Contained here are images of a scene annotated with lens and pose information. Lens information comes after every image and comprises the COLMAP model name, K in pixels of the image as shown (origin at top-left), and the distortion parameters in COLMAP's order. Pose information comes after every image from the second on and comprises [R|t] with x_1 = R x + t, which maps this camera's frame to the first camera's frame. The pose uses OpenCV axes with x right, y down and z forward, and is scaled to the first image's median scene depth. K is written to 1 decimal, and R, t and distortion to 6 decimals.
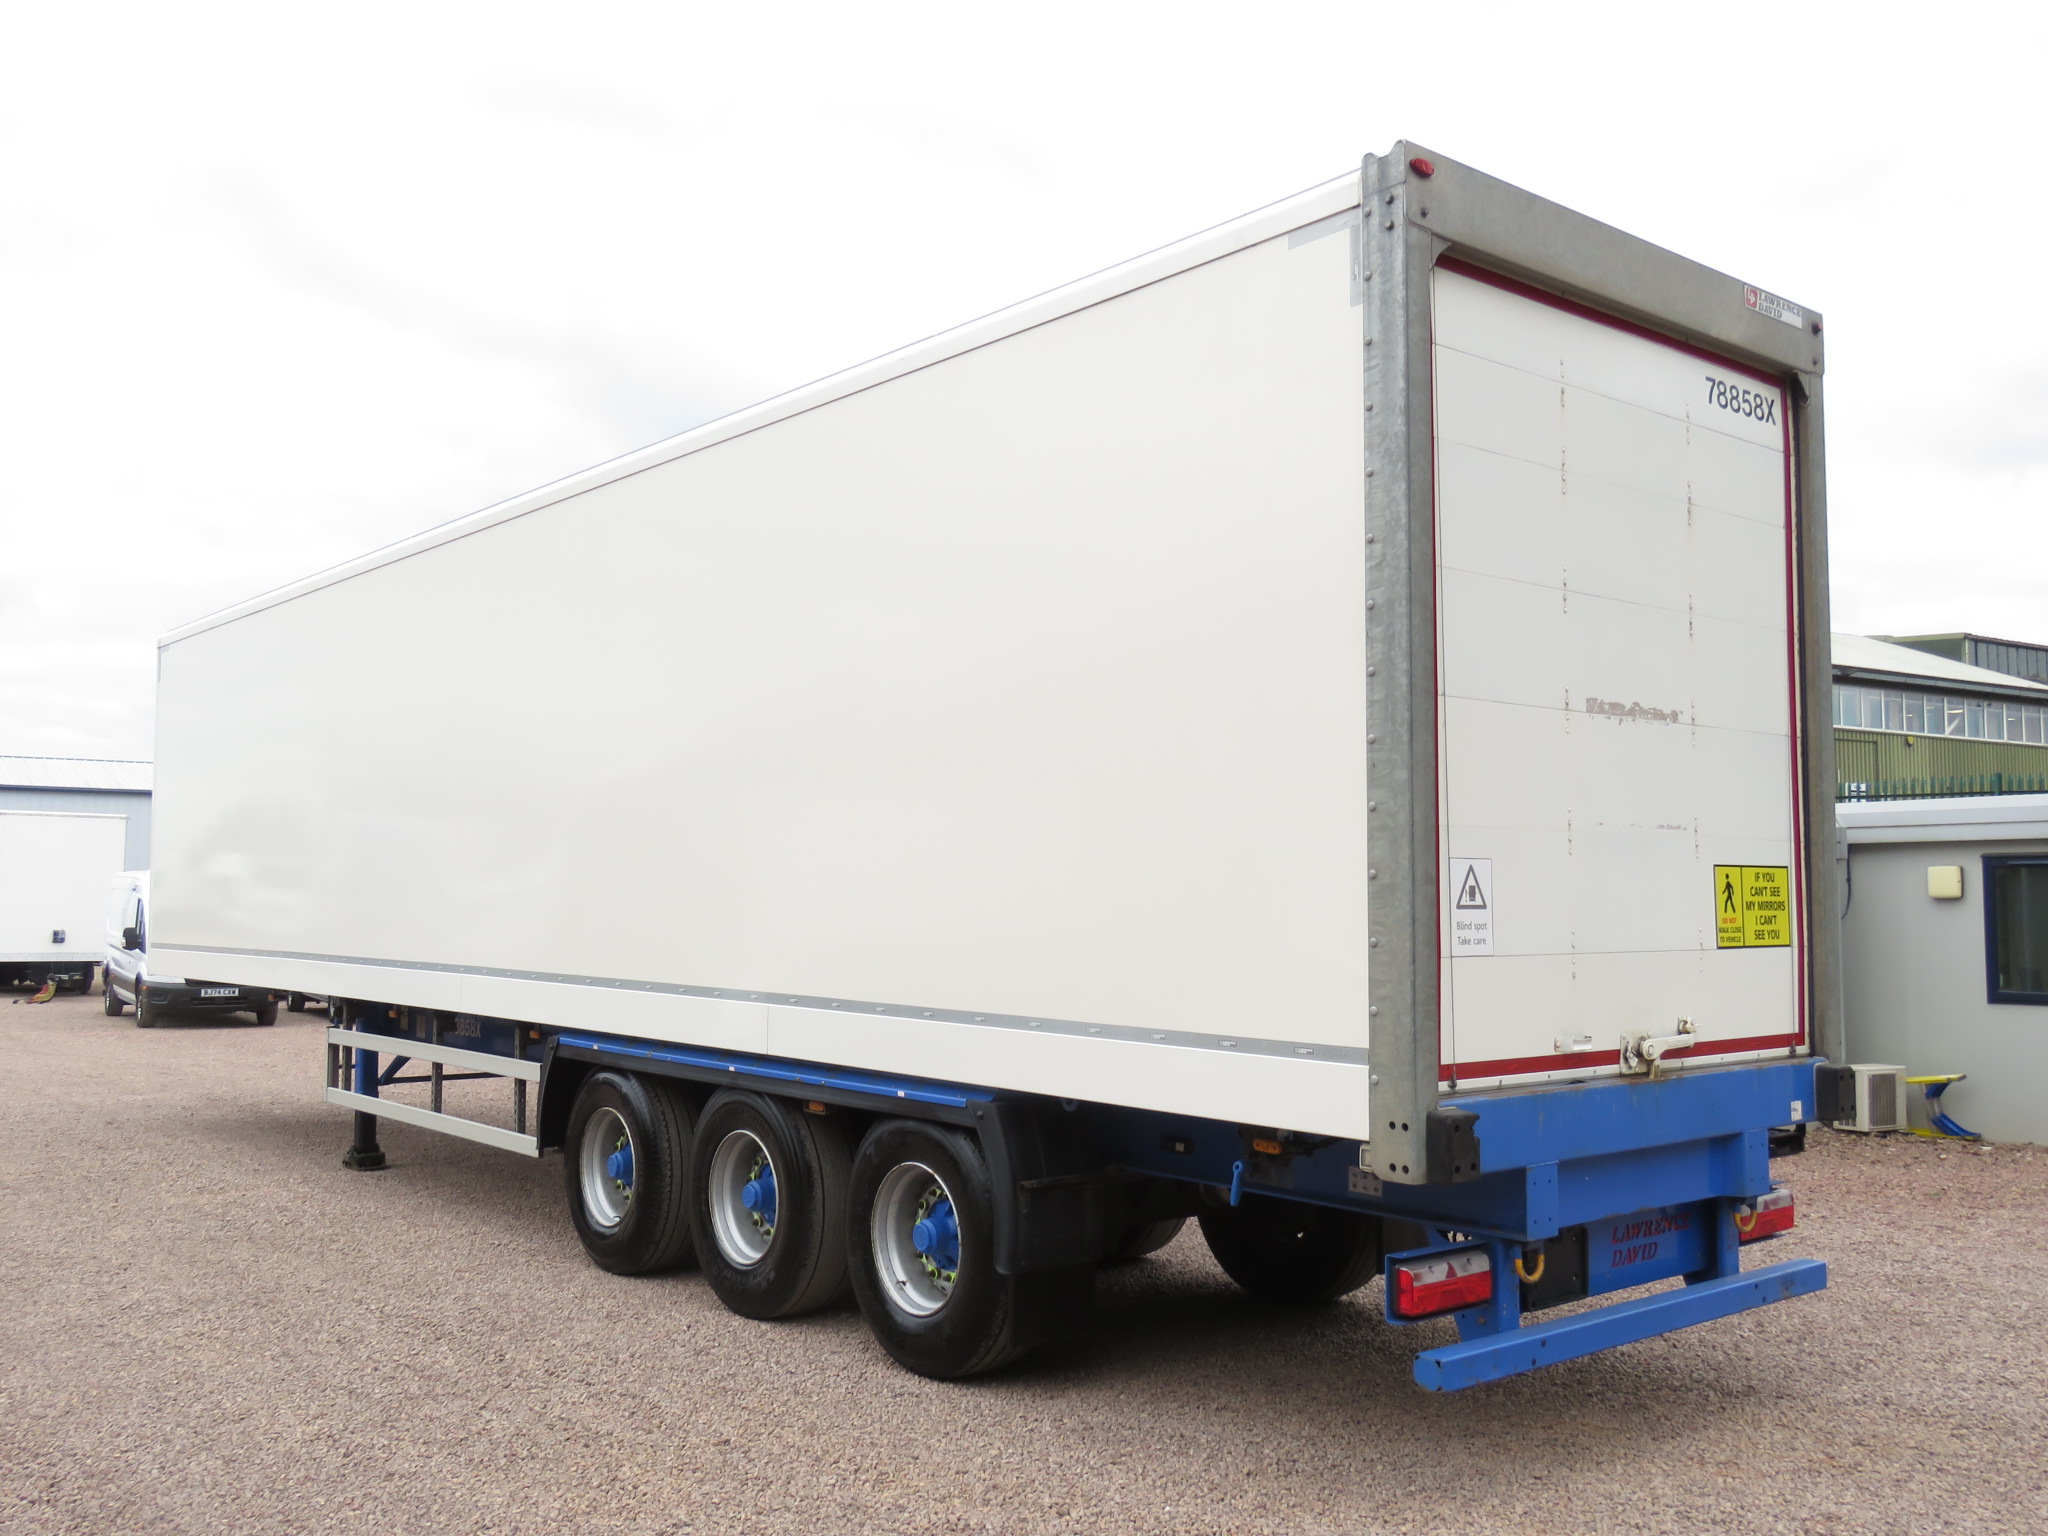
lens RADIAL K [[1813.2, 0, 1019.2], [0, 1813.2, 768.0], [0, 0, 1]] dist [-0.001837, 0.017562]
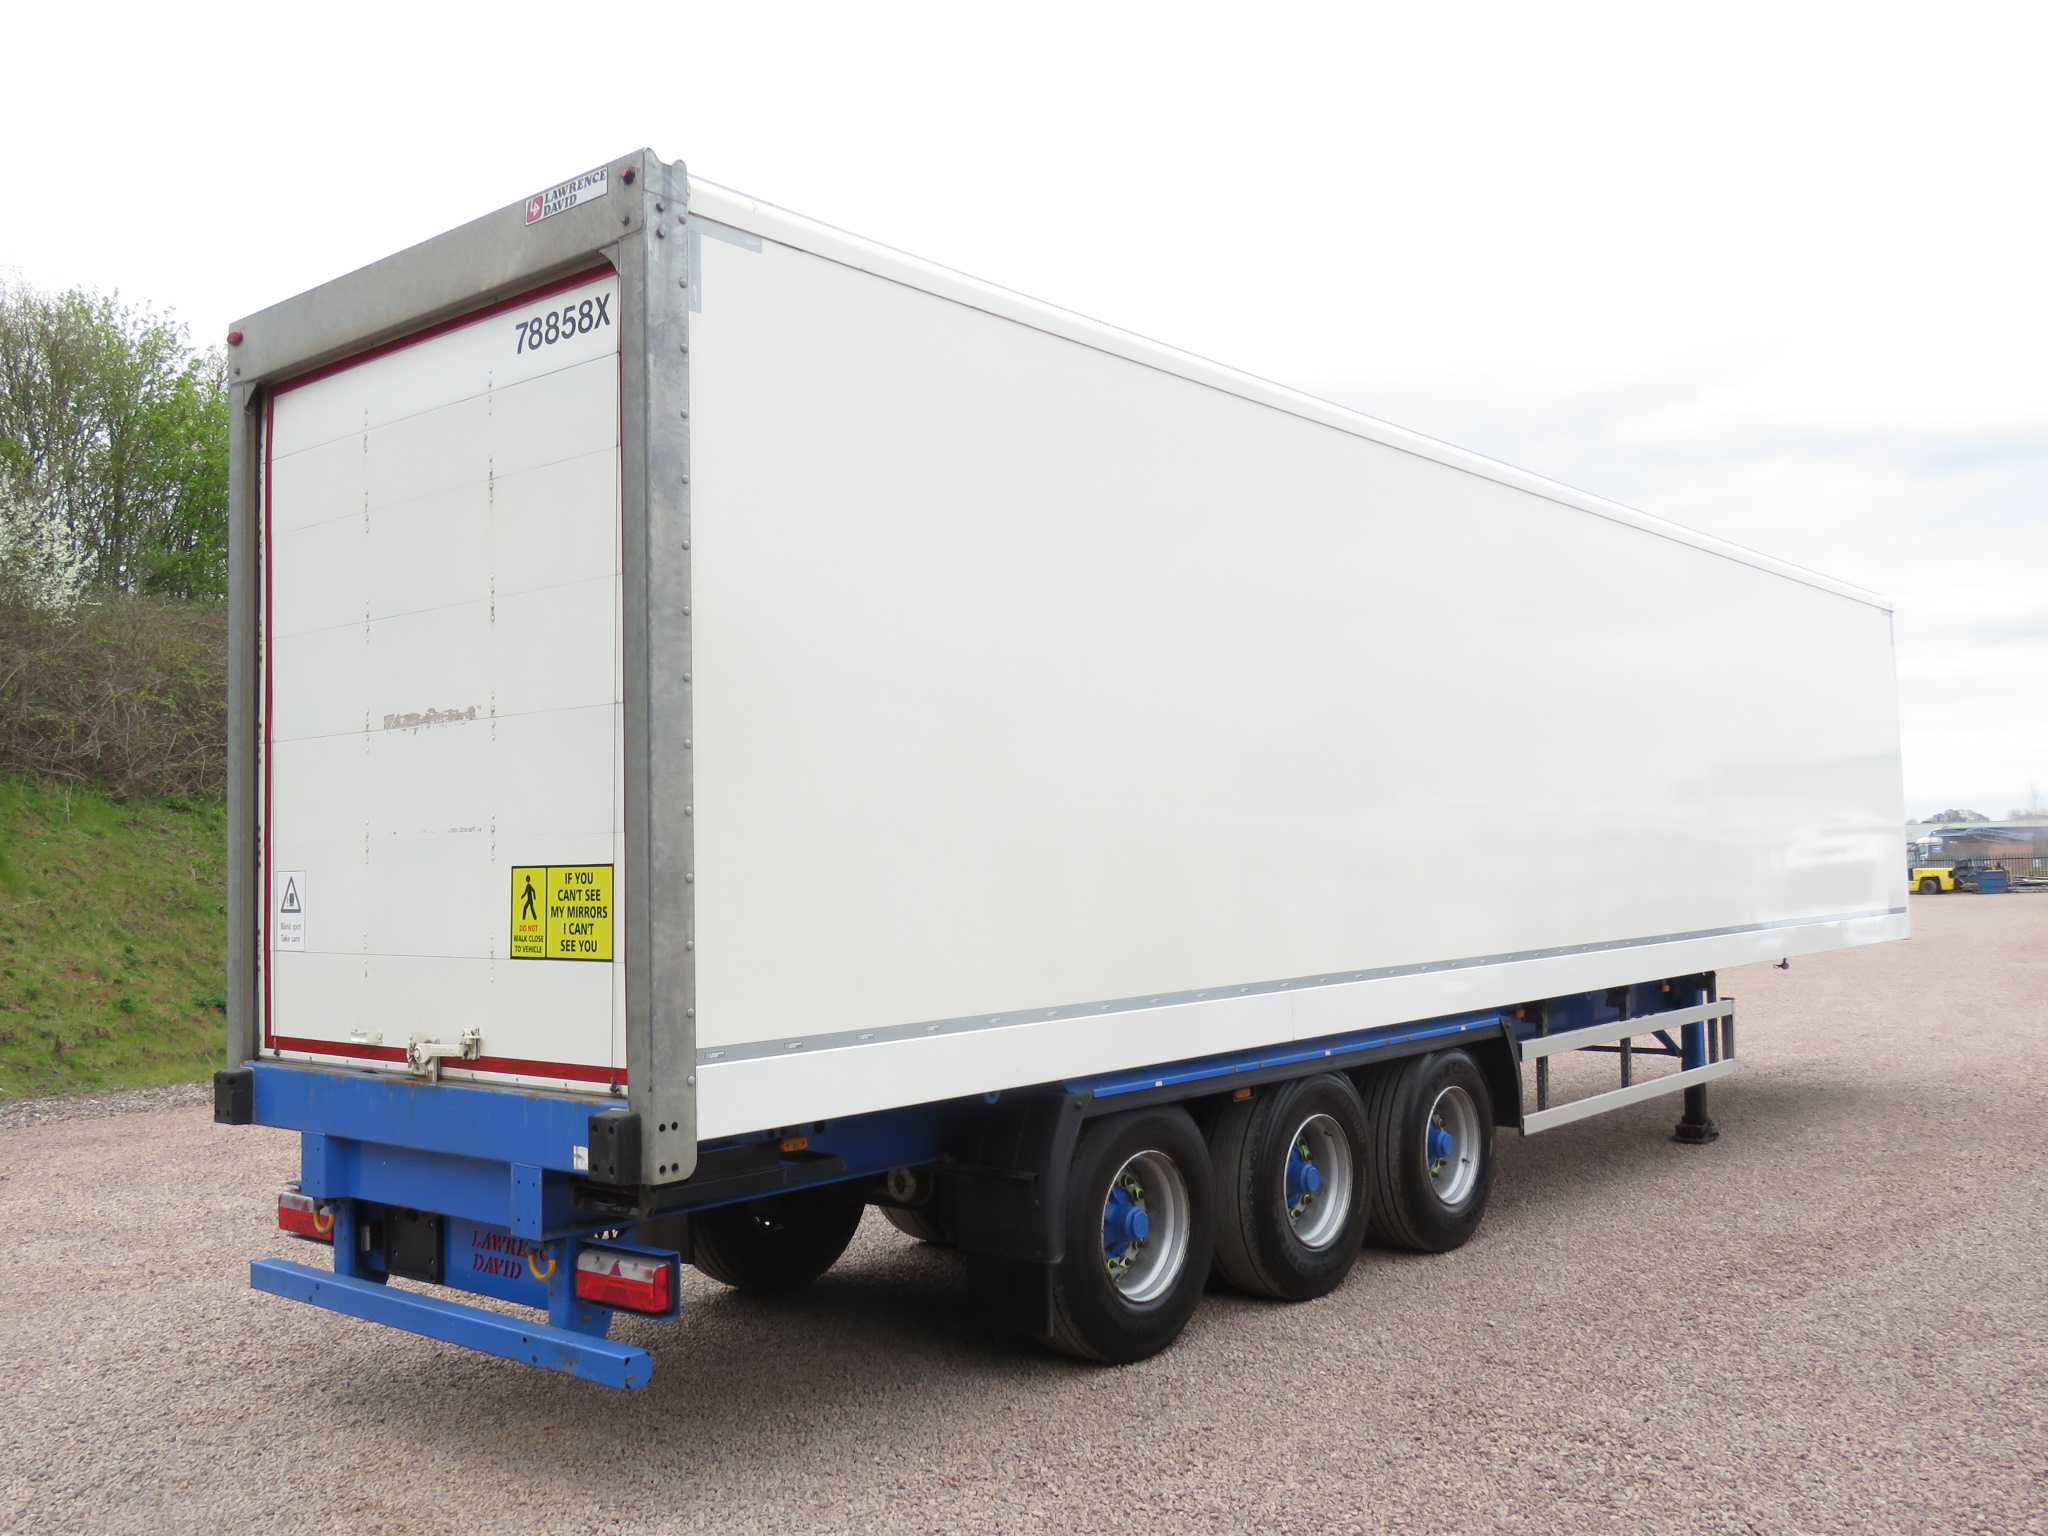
lens RADIAL K [[1813.2, 0, 1023.3], [0, 1813.2, 772.6], [0, 0, 1]] dist [-0.001837, 0.017562]
pose [[0.179709, -0.056593, -0.982091, 1.322545], [0.087146, 0.995335, -0.041409, 0.066293], [0.979852, -0.078144, 0.183802, 1.083846]]
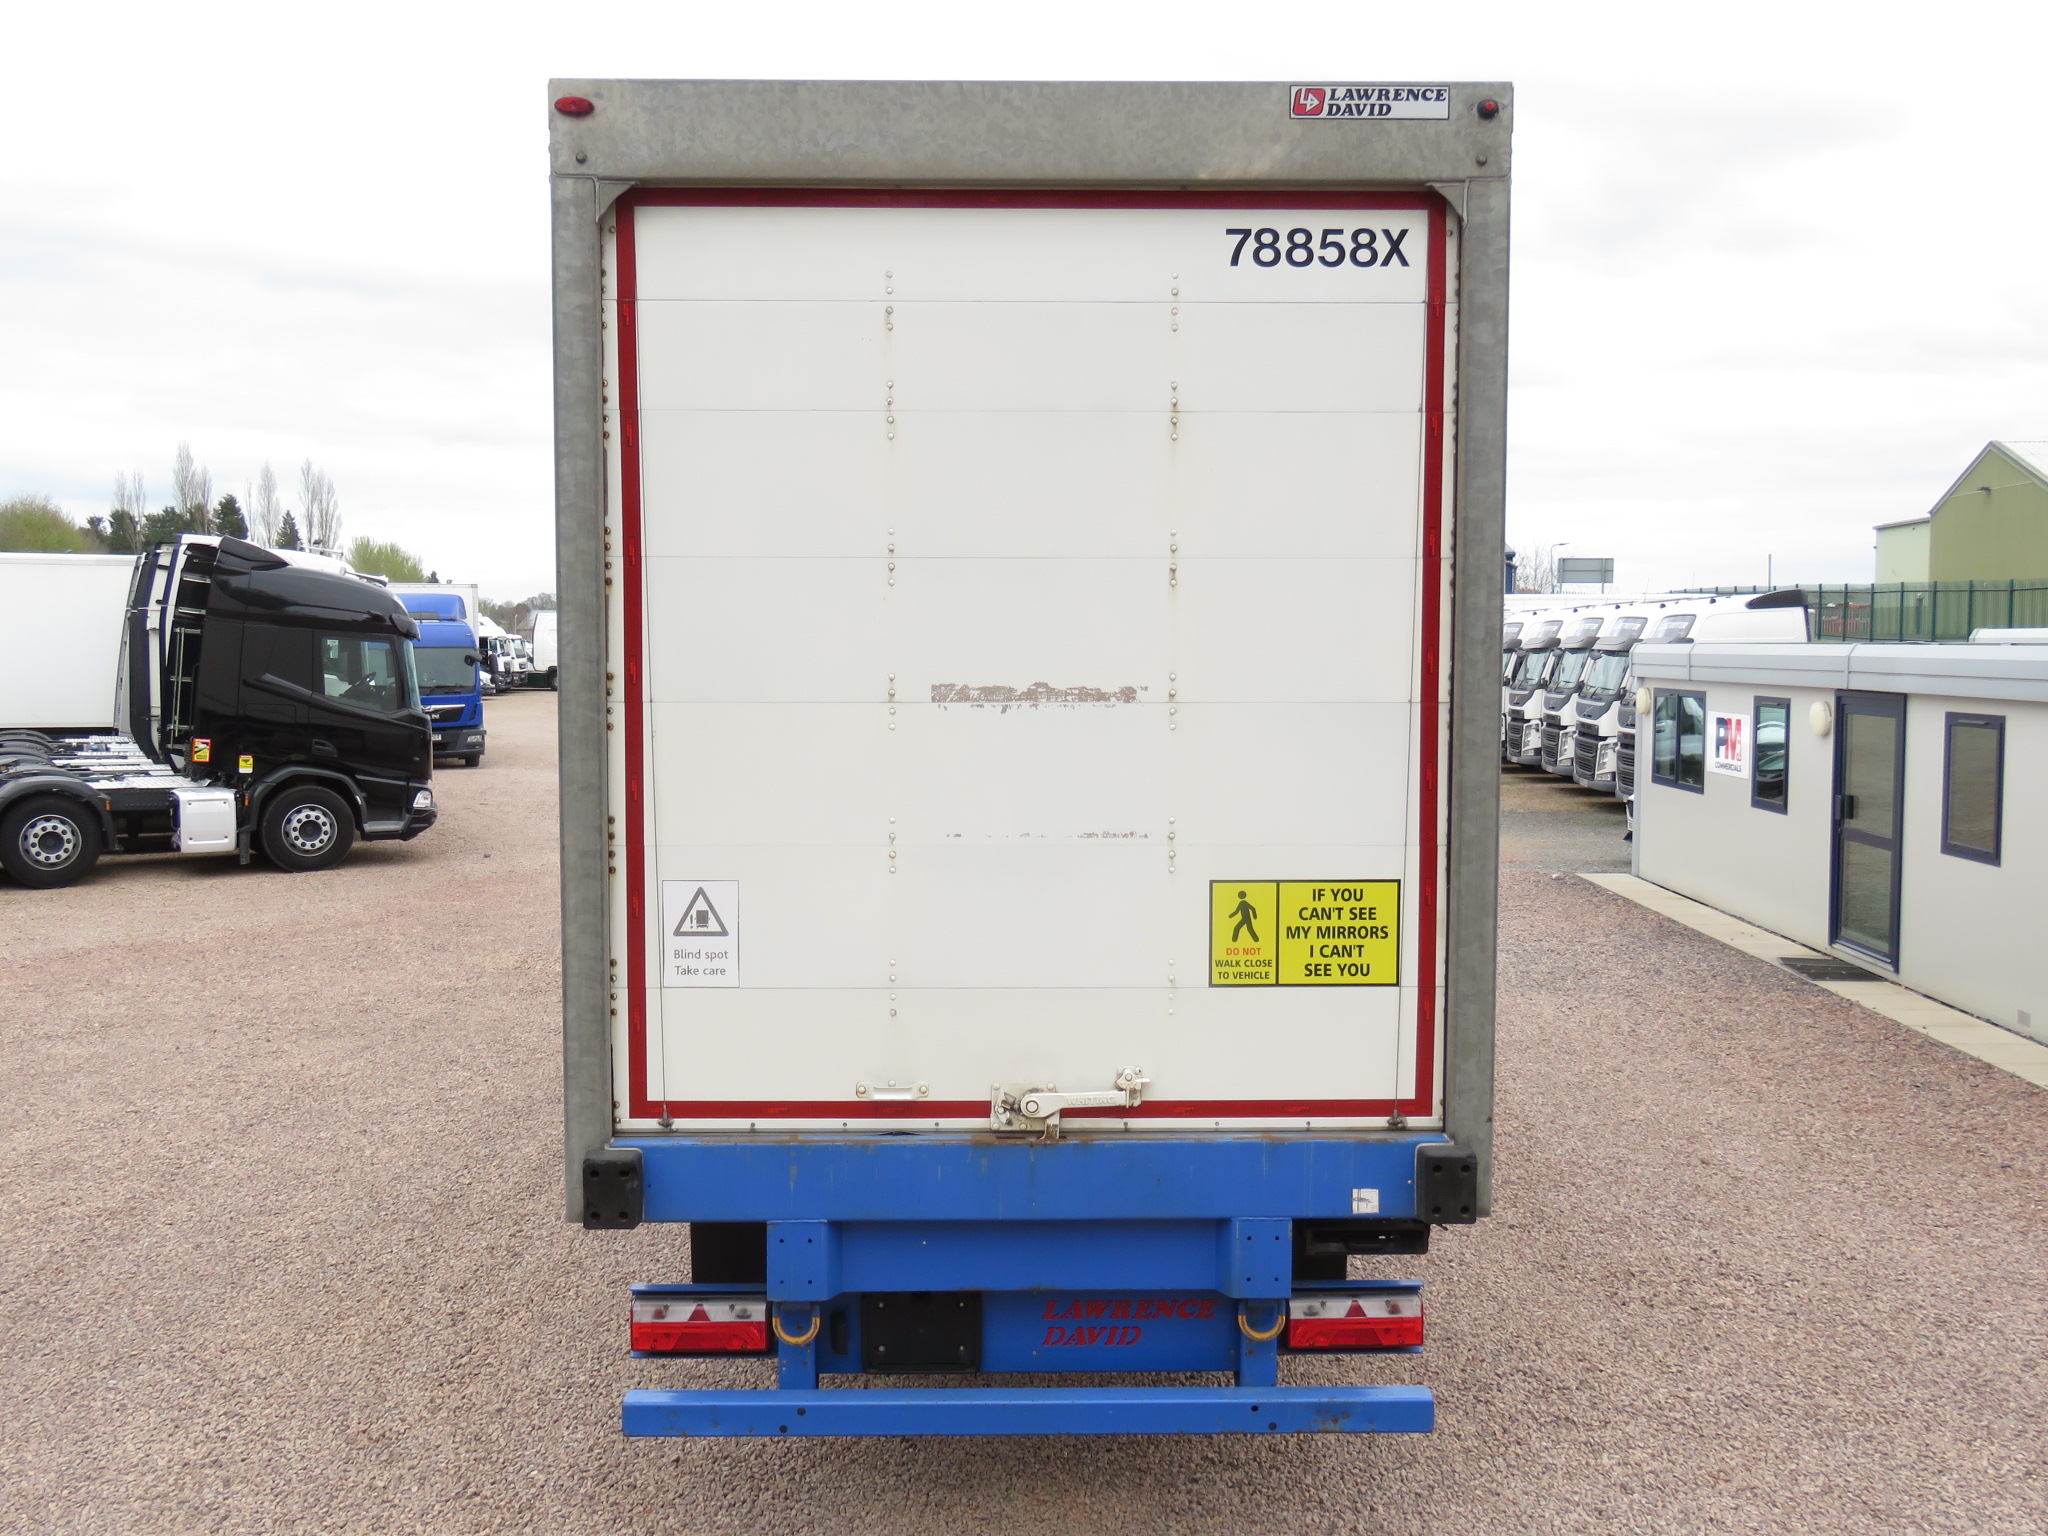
lens RADIAL K [[1976.2, 0, 1008.3], [0, 1976.2, 814.5], [0, 0, 1]] dist [0.018283, 0.000000]
pose [[0.781147, 0.041856, -0.622943, 0.840892], [0.045266, 0.991328, 0.123371, -0.083323], [0.622704, -0.124569, 0.772478, 0.290520]]
